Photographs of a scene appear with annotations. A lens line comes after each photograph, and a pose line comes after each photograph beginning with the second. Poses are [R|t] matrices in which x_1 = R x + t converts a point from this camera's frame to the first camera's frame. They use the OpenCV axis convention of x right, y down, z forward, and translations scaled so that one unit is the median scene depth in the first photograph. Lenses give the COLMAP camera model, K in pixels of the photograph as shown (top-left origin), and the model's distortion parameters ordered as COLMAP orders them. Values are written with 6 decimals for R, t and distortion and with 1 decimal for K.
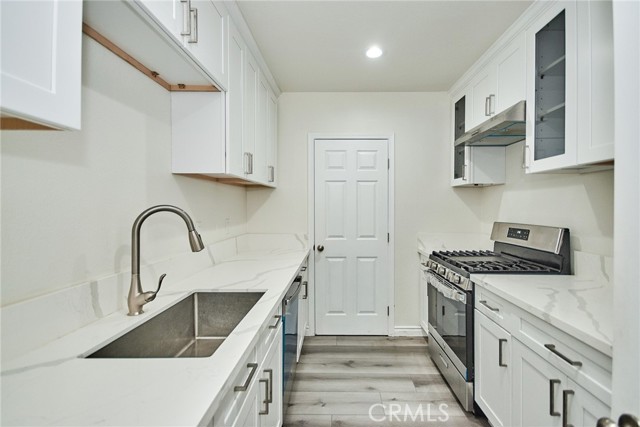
lens RADIAL K [[290.5, 0, 321.5], [0, 290.5, 208.6], [0, 0, 1]] dist [0.008446, -0.004916]
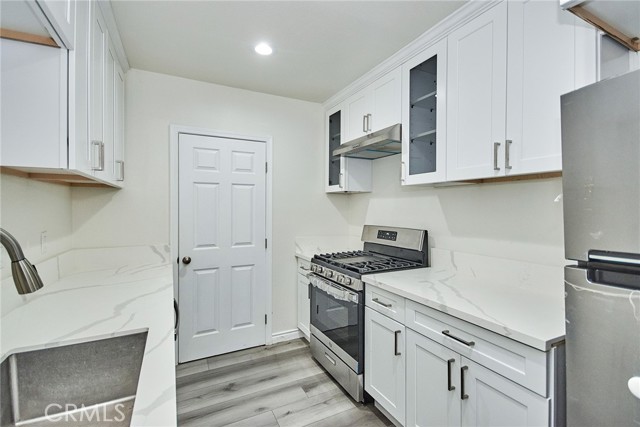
lens RADIAL K [[290.5, 0, 318.8], [0, 290.5, 207.7], [0, 0, 1]] dist [0.008446, -0.004916]
pose [[0.874884, -0.003630, 0.484319, -0.129208], [0.007301, 0.999957, -0.005694, -0.019416], [-0.484278, 0.008517, 0.874873, 0.100004]]
